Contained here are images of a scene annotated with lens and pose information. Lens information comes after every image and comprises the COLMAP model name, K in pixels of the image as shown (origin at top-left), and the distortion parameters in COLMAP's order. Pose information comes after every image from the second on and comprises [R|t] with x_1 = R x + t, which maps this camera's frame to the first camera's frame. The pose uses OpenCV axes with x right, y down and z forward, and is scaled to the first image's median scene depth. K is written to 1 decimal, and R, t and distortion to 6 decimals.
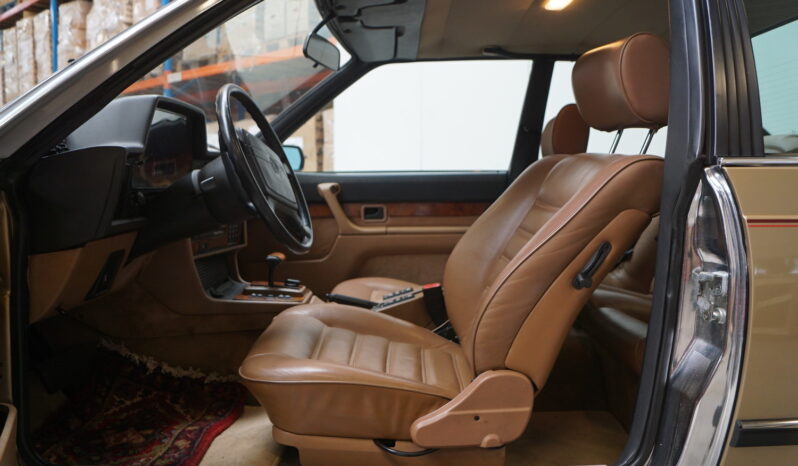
lens RADIAL K [[647.4, 0, 384.9], [0, 647.4, 244.0], [0, 0, 1]] dist [0.007503, -0.106256]
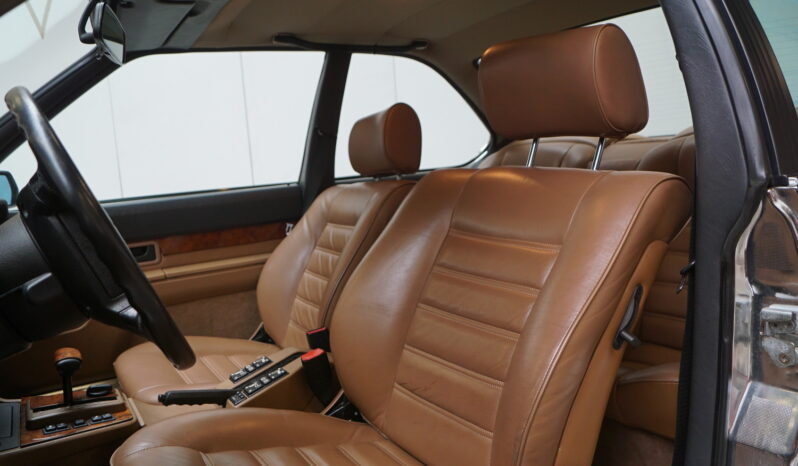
lens RADIAL K [[647.4, 0, 384.9], [0, 647.4, 244.0], [0, 0, 1]] dist [0.007503, -0.106256]
pose [[0.855548, -0.132564, 0.500465, -0.163169], [0.124073, 0.990993, 0.050394, -0.067240], [-0.502637, 0.018980, 0.864289, 0.231944]]
